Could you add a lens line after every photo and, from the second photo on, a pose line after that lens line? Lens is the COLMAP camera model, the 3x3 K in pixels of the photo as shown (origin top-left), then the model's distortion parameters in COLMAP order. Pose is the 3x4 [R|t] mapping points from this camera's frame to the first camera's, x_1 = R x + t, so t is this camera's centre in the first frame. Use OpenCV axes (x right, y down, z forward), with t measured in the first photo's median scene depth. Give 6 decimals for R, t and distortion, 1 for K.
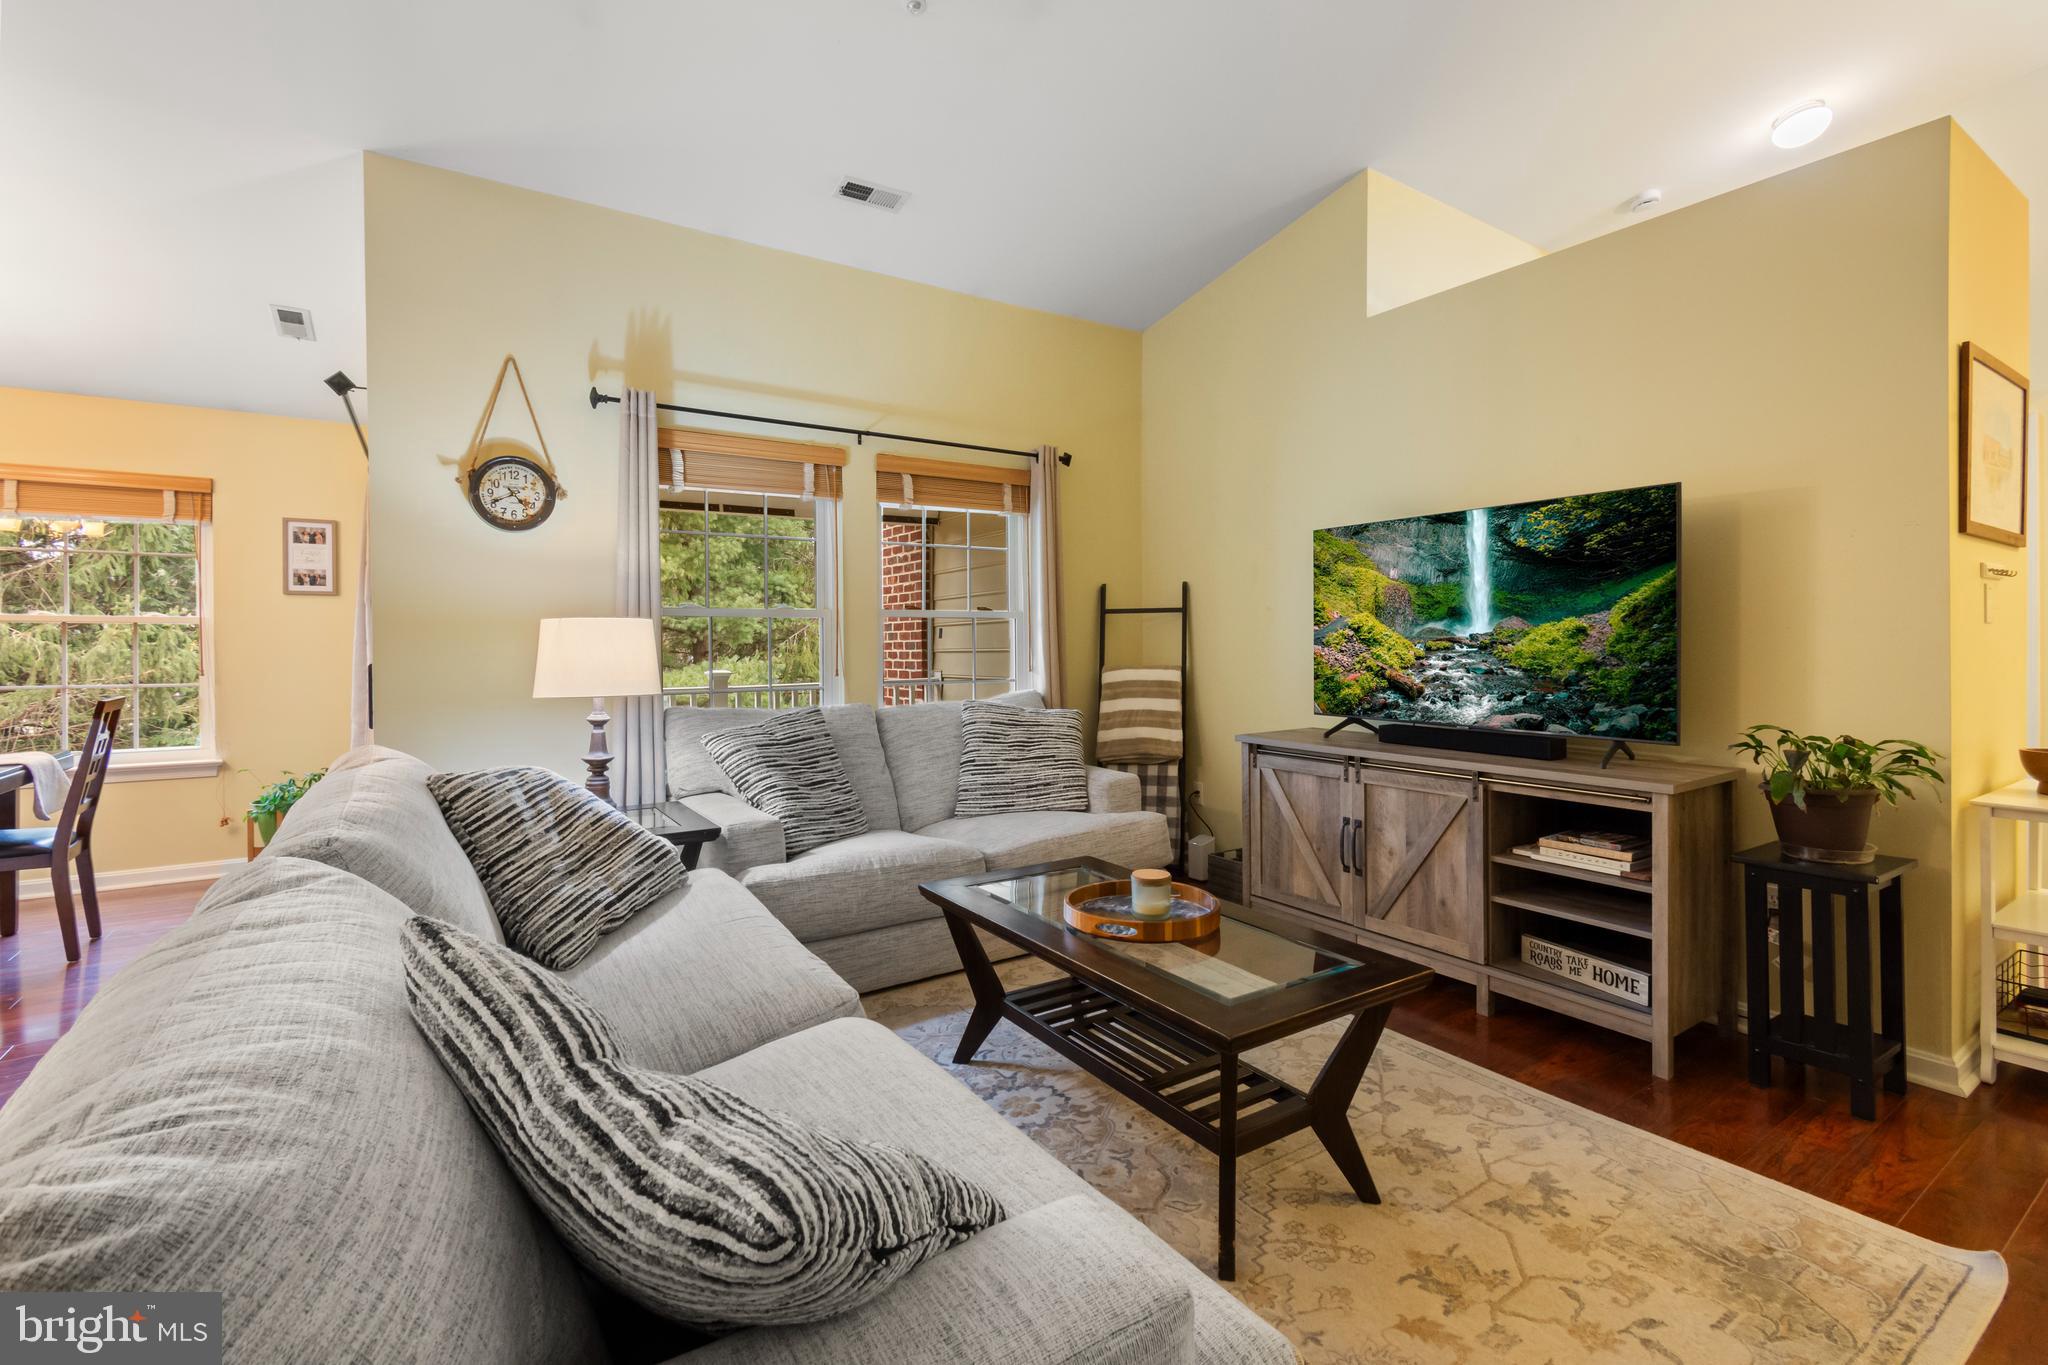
lens RADIAL K [[917.7, 0, 1021.1], [0, 917.7, 648.1], [0, 0, 1]] dist [0.004109, -0.001724]
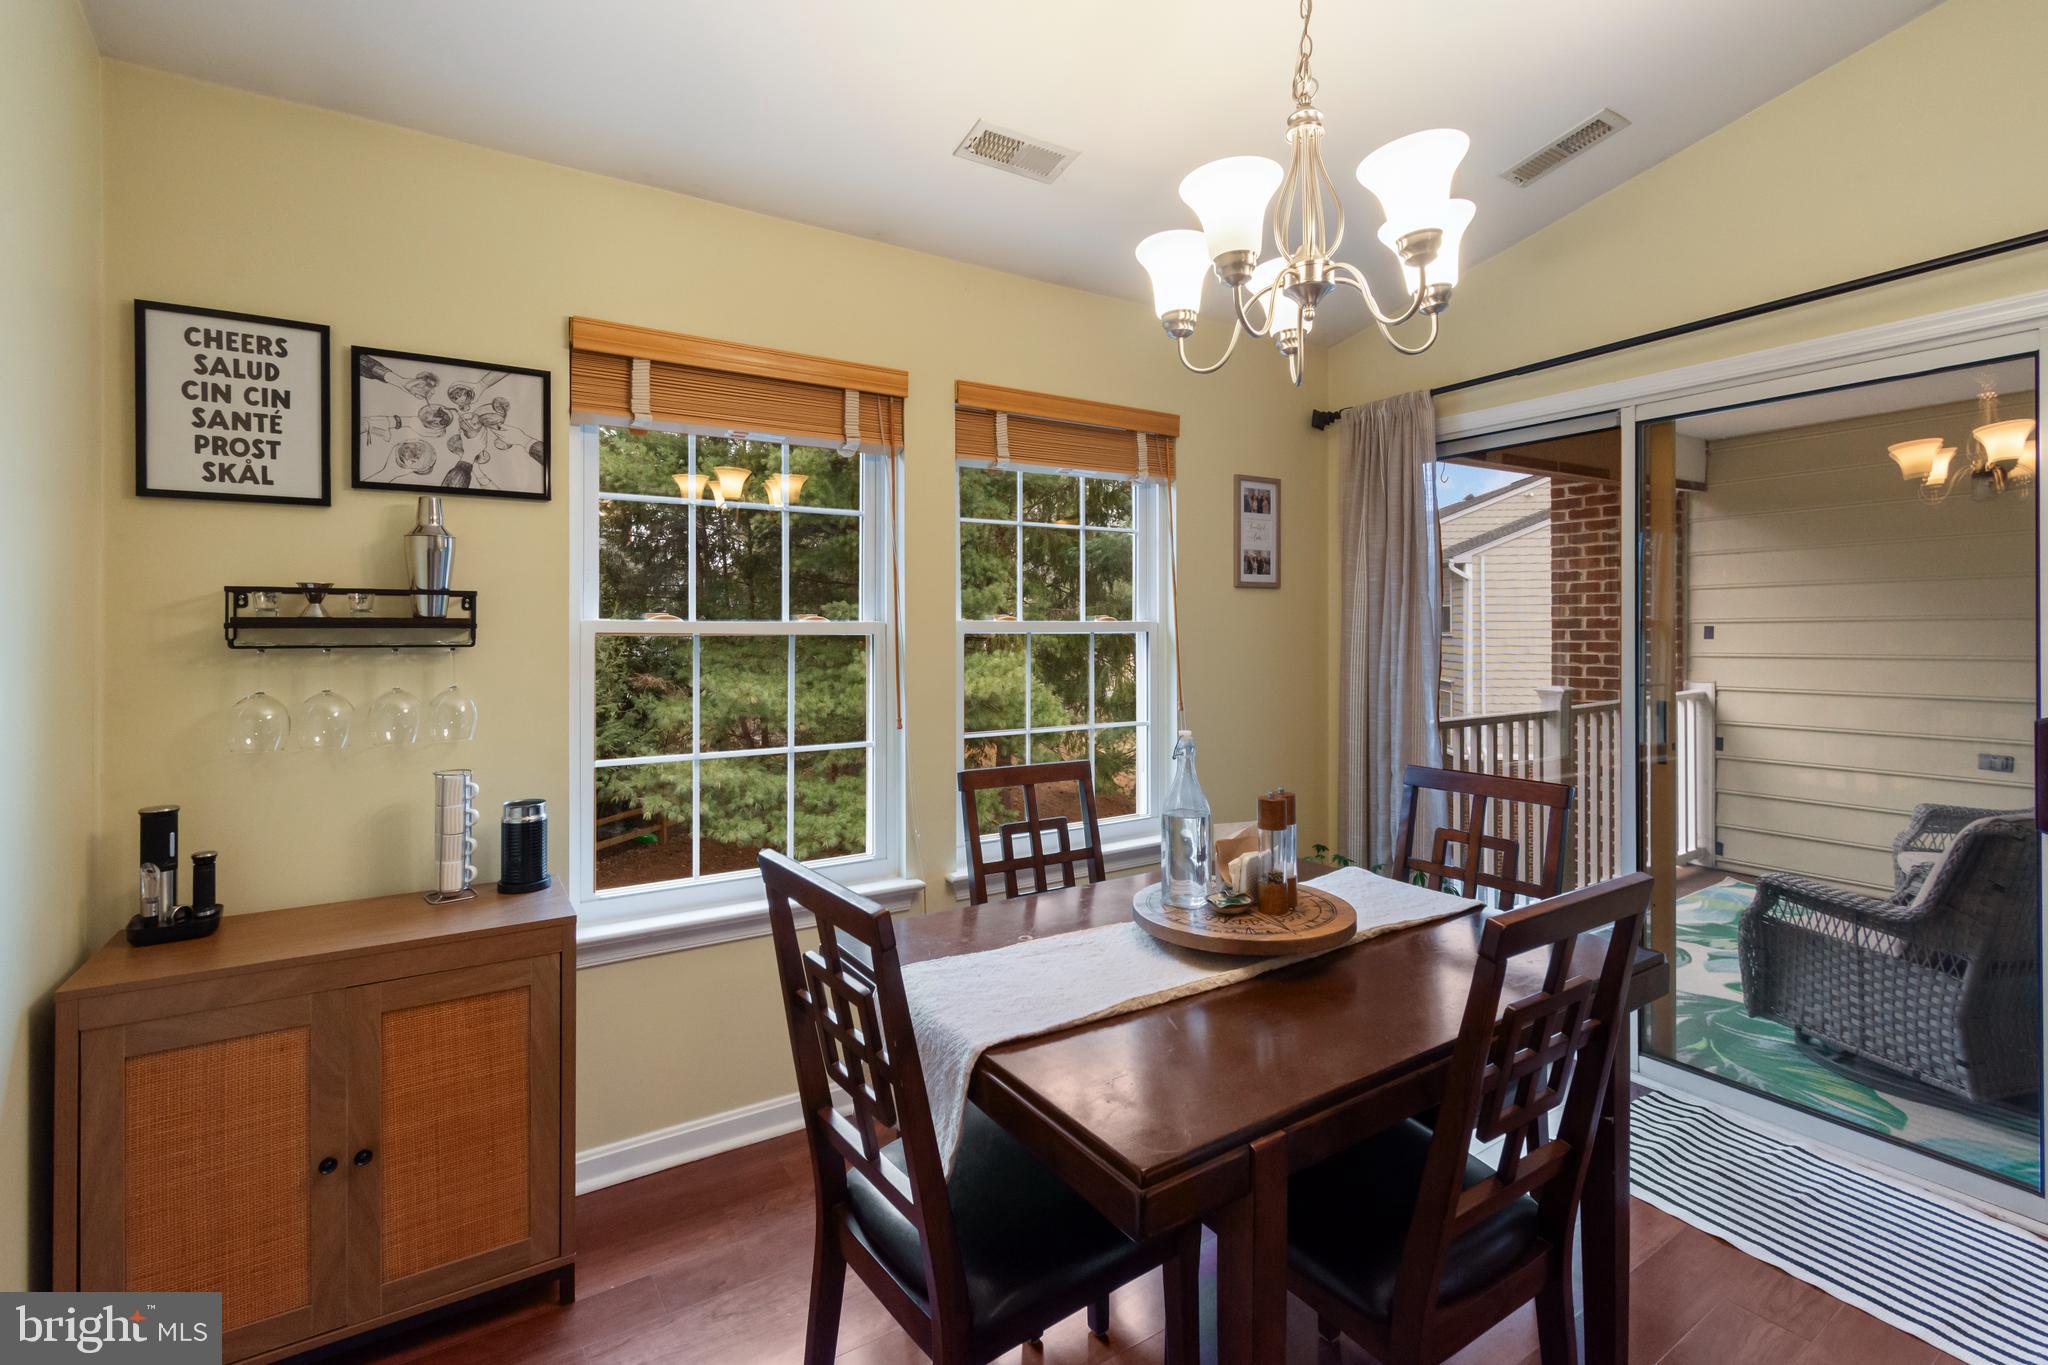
lens RADIAL K [[917.7, 0, 1031.9], [0, 917.7, 629.9], [0, 0, 1]] dist [0.004109, -0.001724]
pose [[0.999939, 0.000391, -0.011009, -1.213621], [-0.000391, 1.000000, -0.000083, -0.033736], [0.011009, 0.000087, 0.999939, 0.402911]]
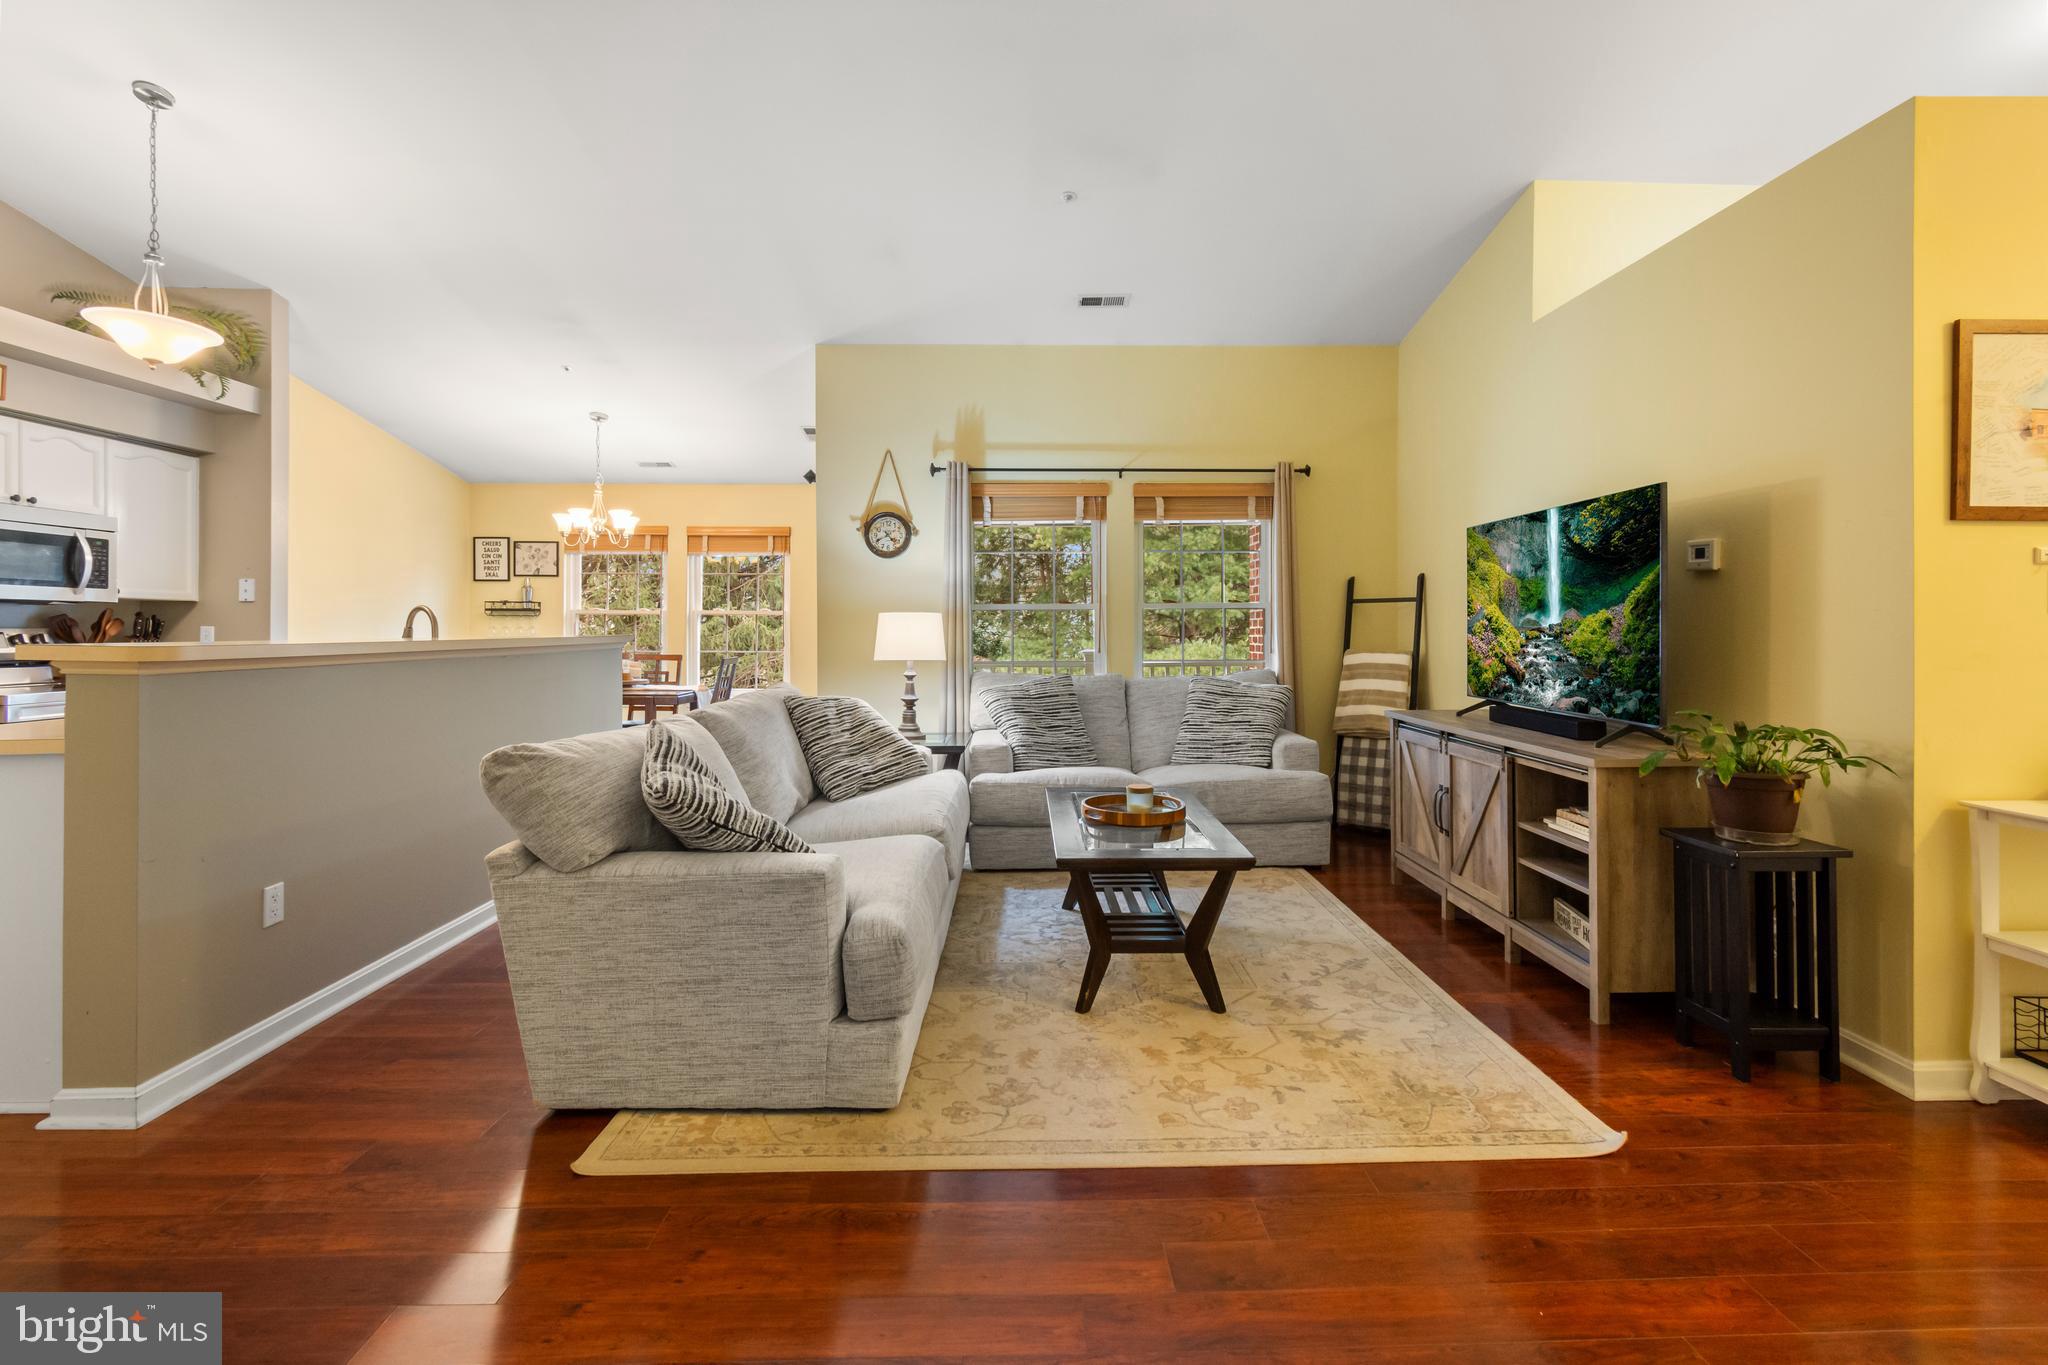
lens RADIAL K [[917.7, 0, 1033.8], [0, 917.7, 633.9], [0, 0, 1]] dist [0.004109, -0.001724]
pose [[0.846611, 0.009237, -0.532132, 0.456721], [-0.008416, 0.999957, 0.003967, -0.002351], [0.532146, 0.001120, 0.846652, -0.200447]]
